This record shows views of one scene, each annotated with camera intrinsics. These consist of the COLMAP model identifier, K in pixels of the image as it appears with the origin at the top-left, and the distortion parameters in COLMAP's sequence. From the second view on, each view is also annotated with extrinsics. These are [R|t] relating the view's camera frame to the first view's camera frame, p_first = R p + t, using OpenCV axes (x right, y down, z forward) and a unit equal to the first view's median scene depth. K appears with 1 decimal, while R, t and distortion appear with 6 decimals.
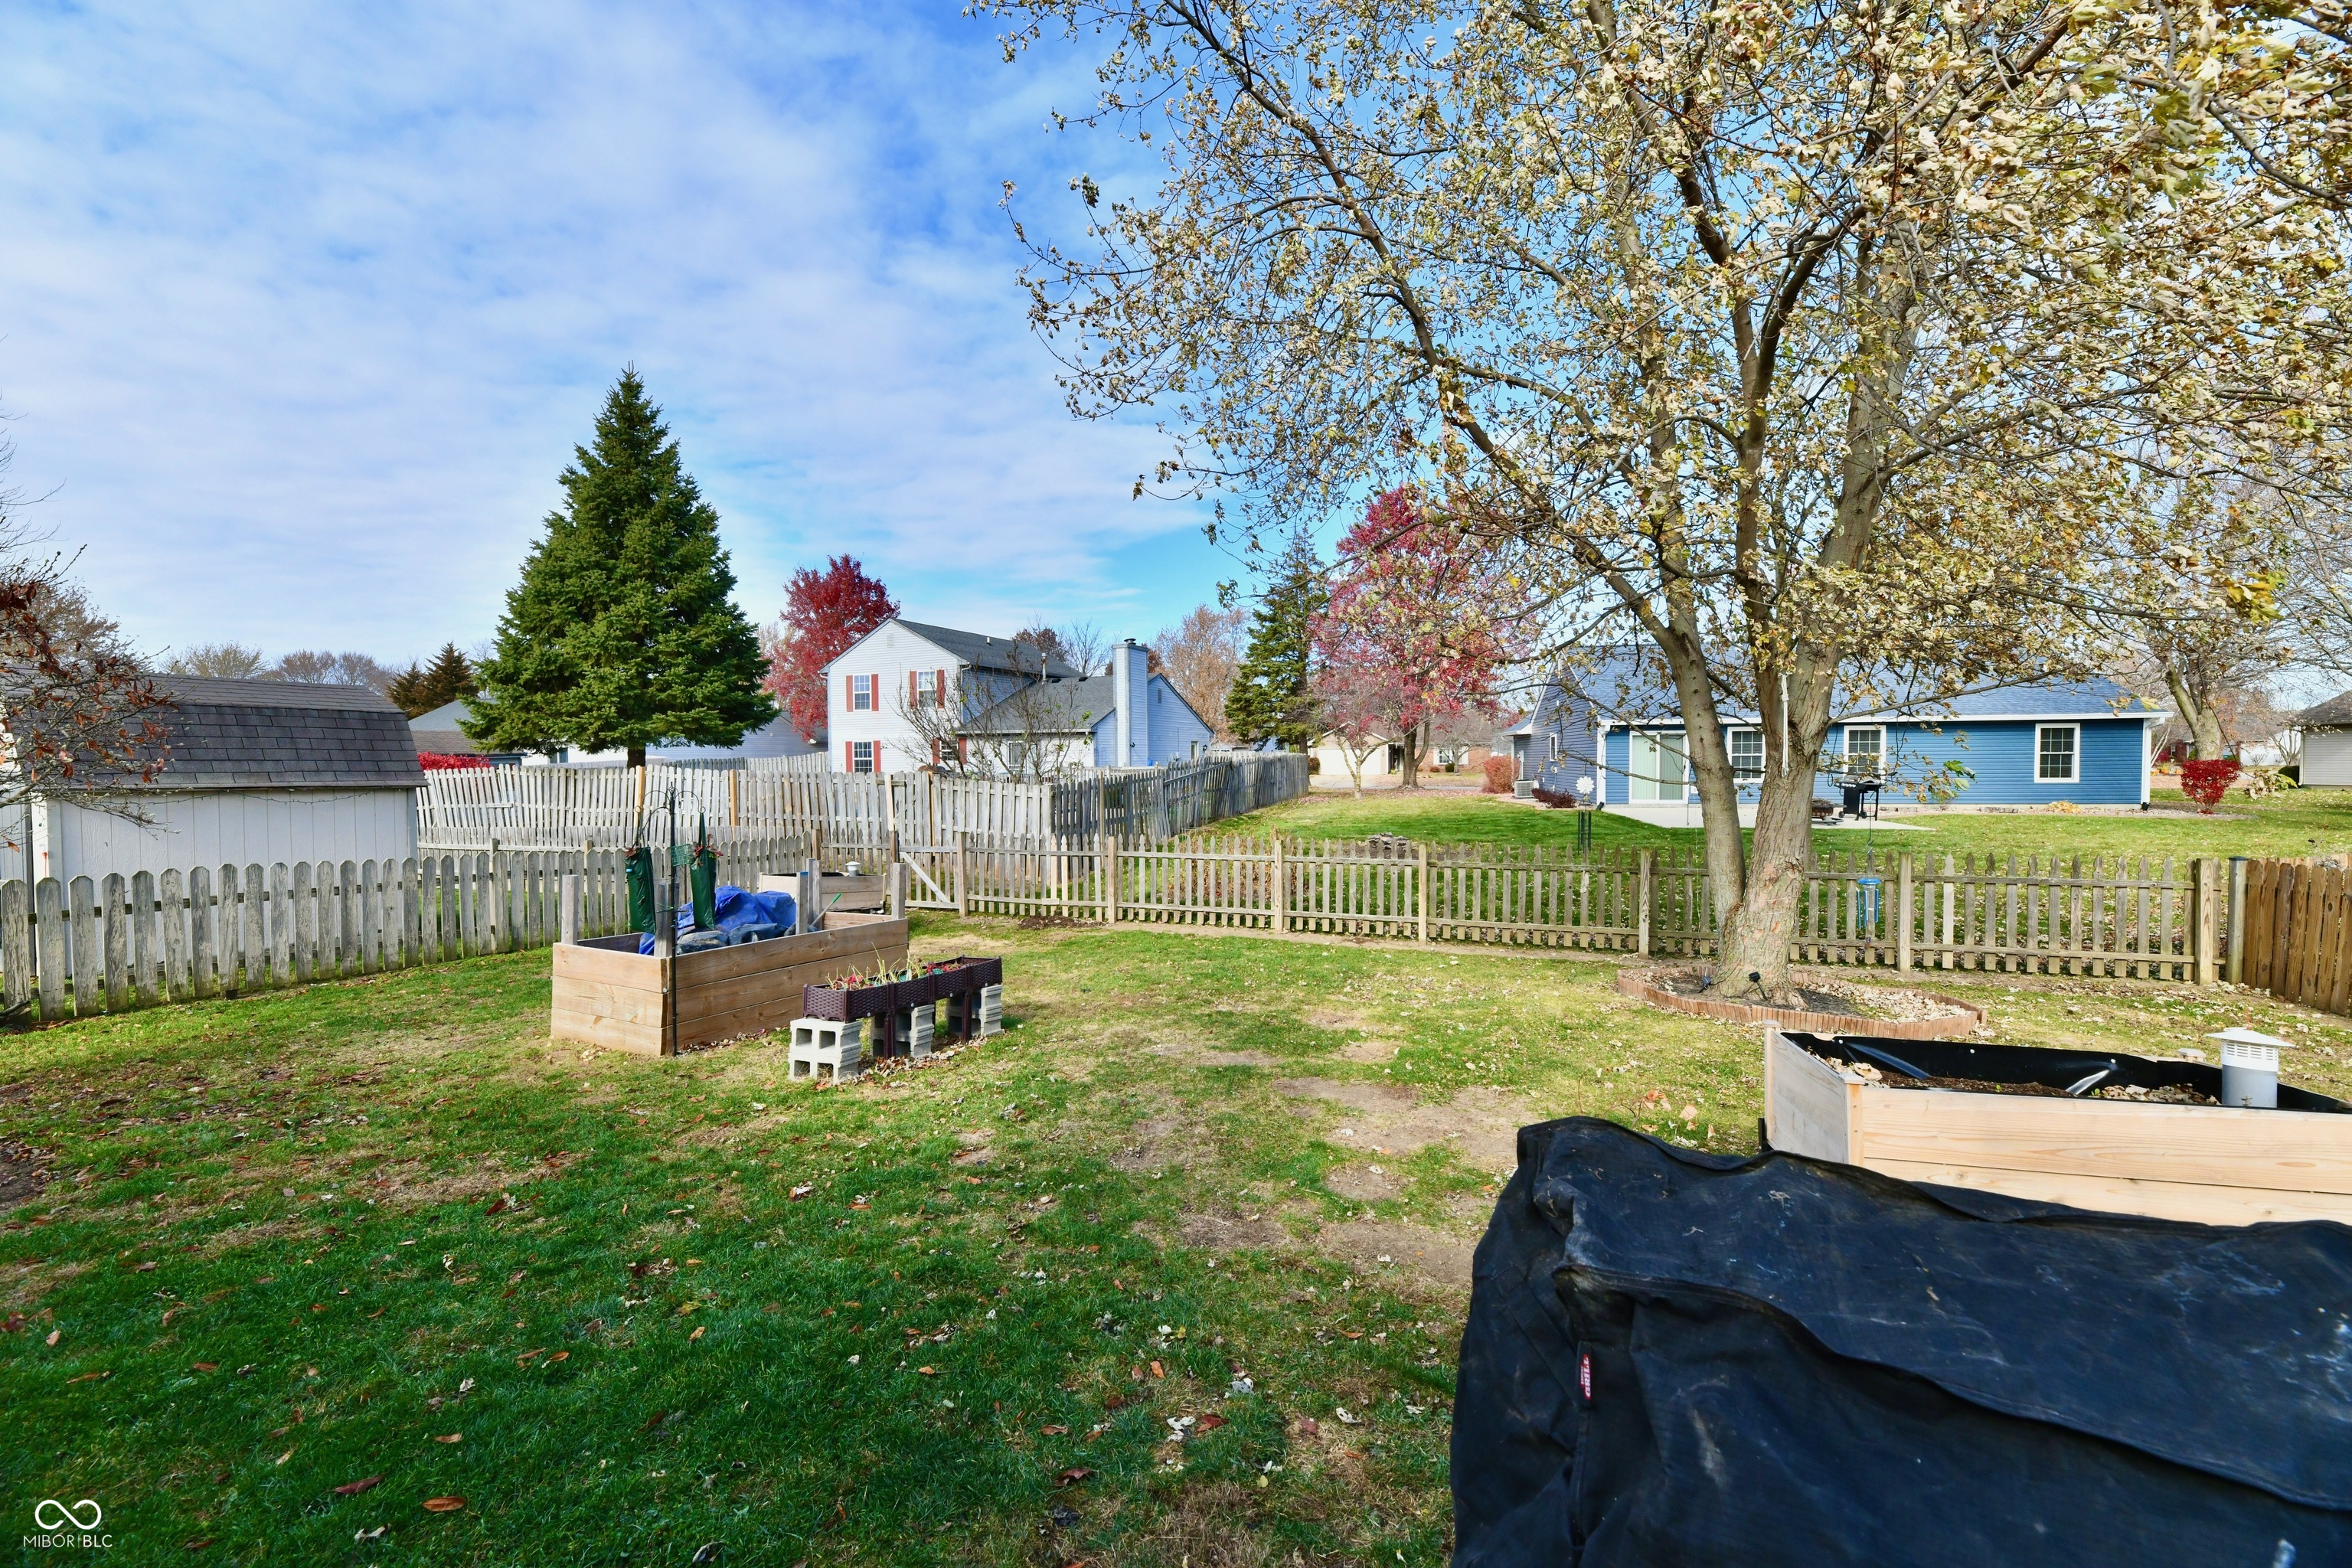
lens RADIAL K [[946.1, 0, 1167.8], [0, 946.1, 787.5], [0, 0, 1]] dist [0.003314, -0.004238]
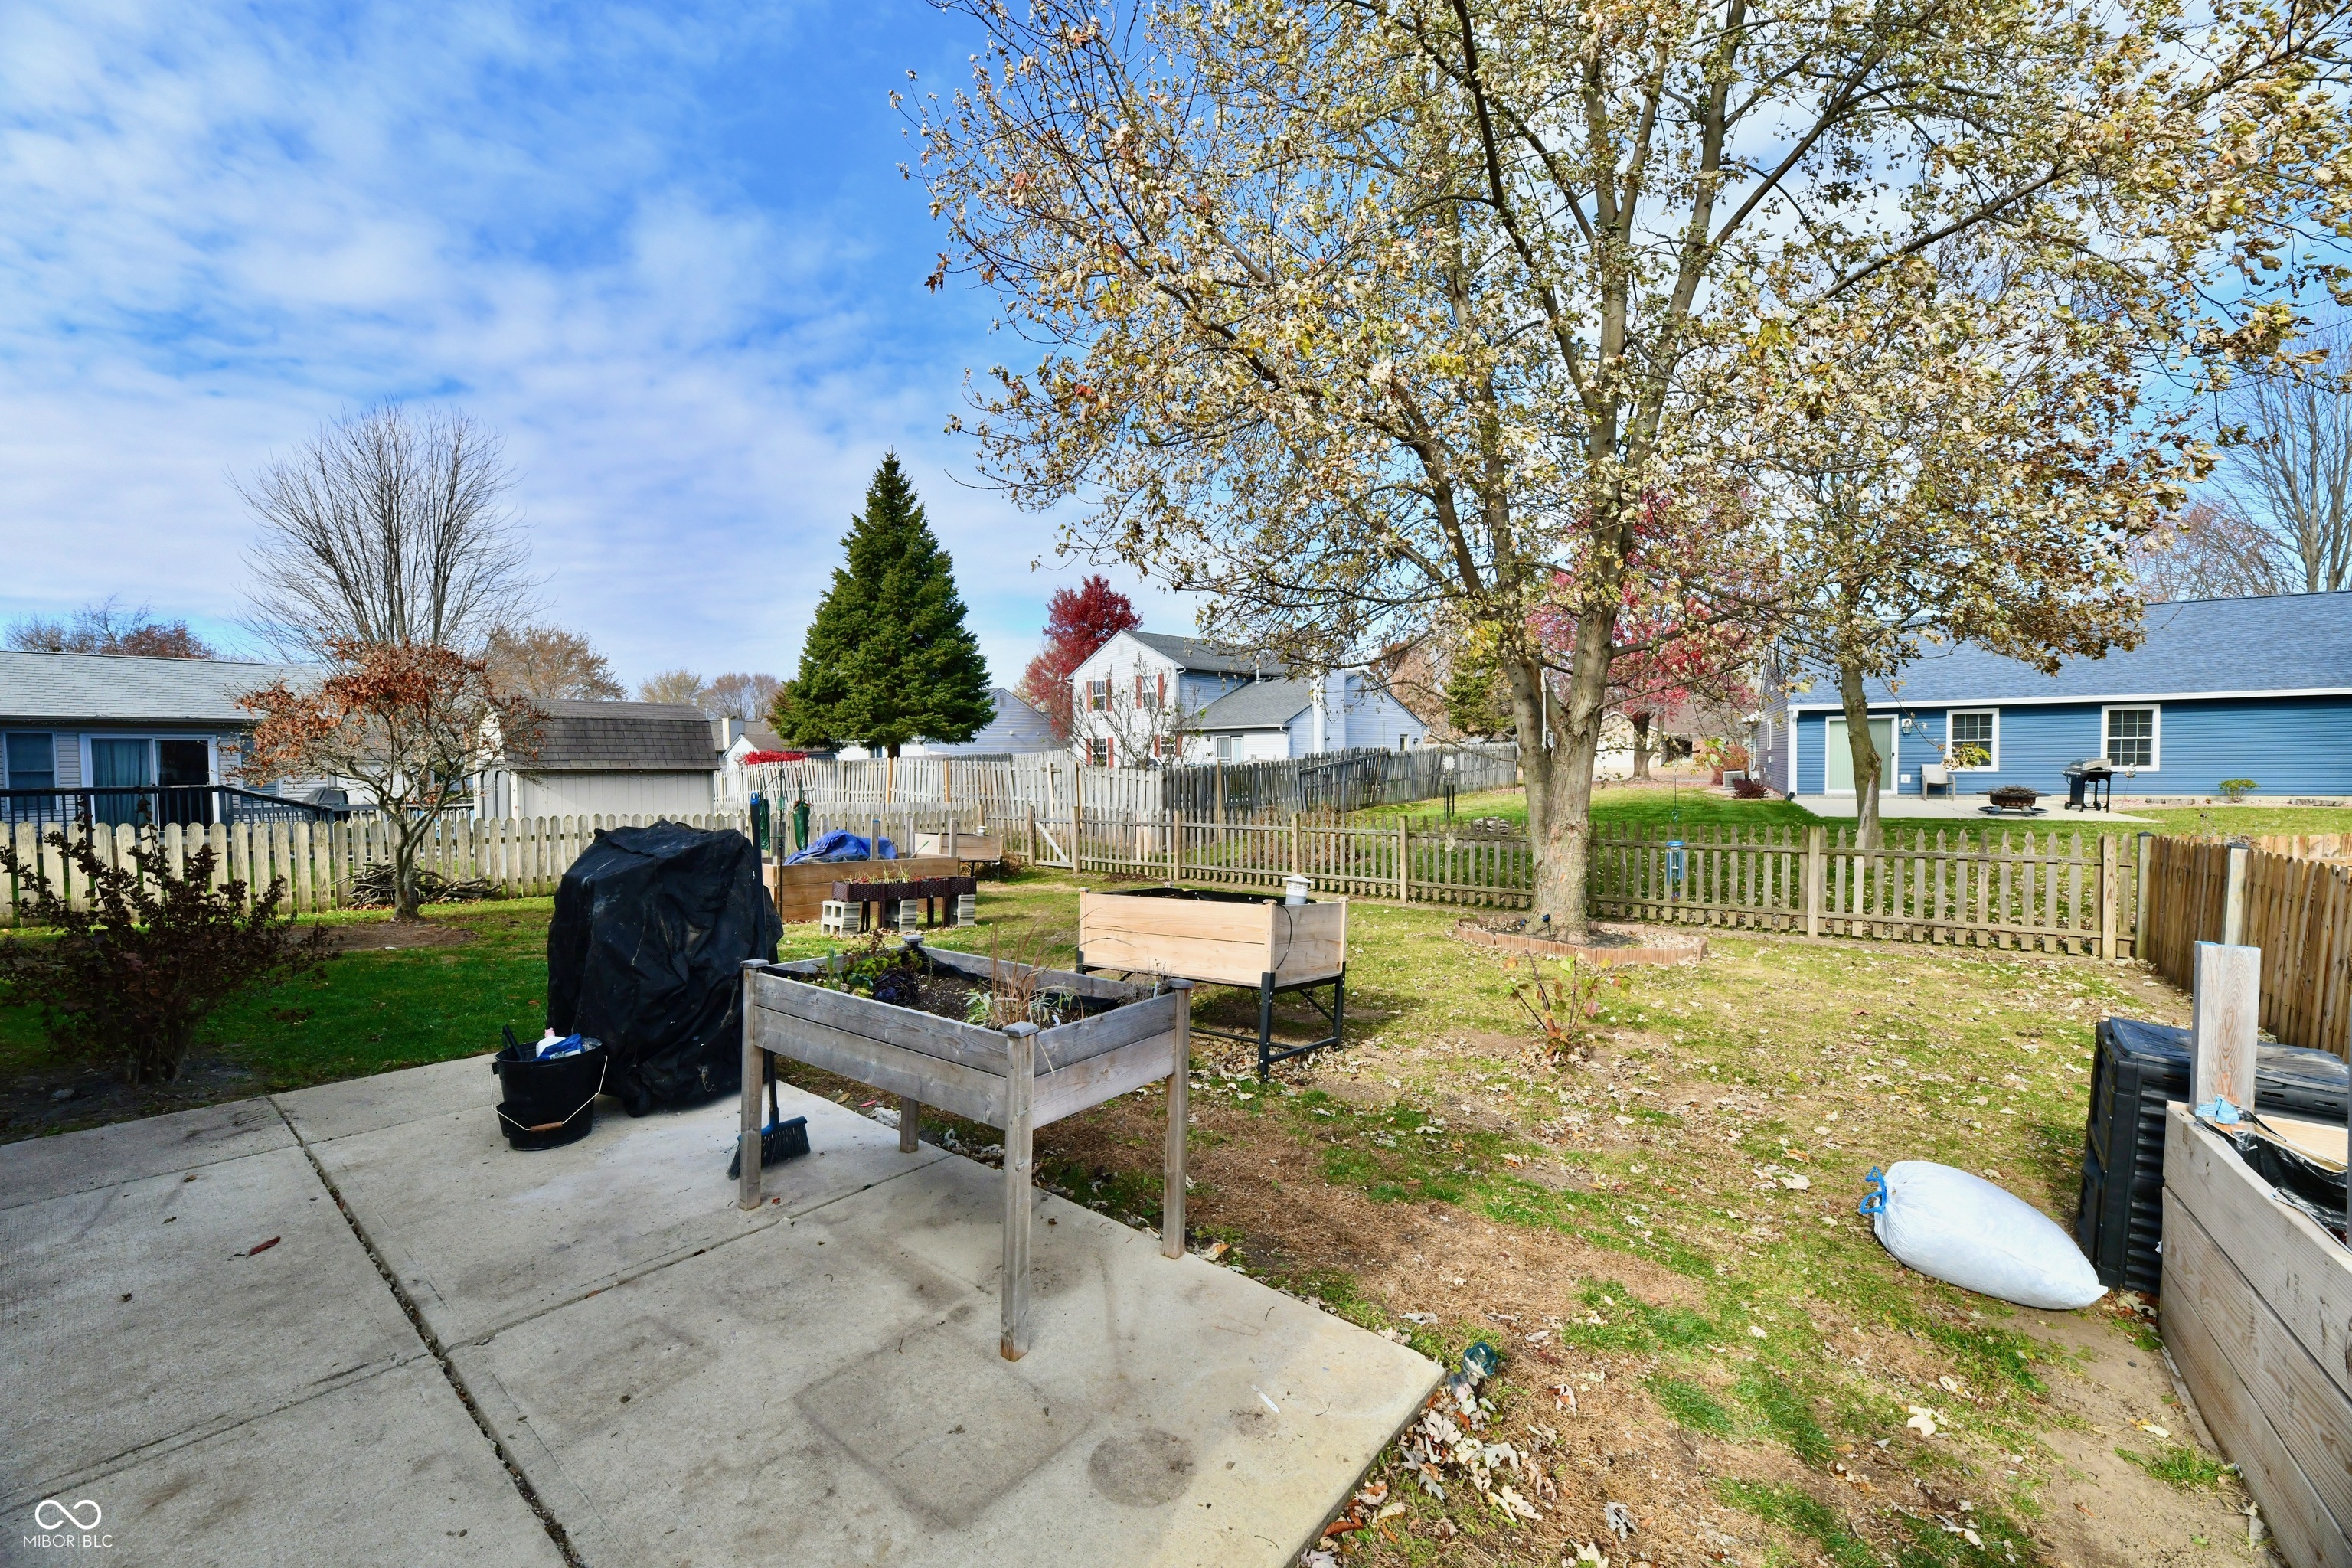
lens RADIAL K [[946.0, 0, 1169.9], [0, 946.0, 789.0], [0, 0, 1]] dist [0.000900, -0.003241]
pose [[0.951060, 0.004094, -0.308978, 0.355698], [-0.002320, 0.999979, 0.006107, 0.018009], [0.308997, -0.005092, 0.951049, -0.205088]]
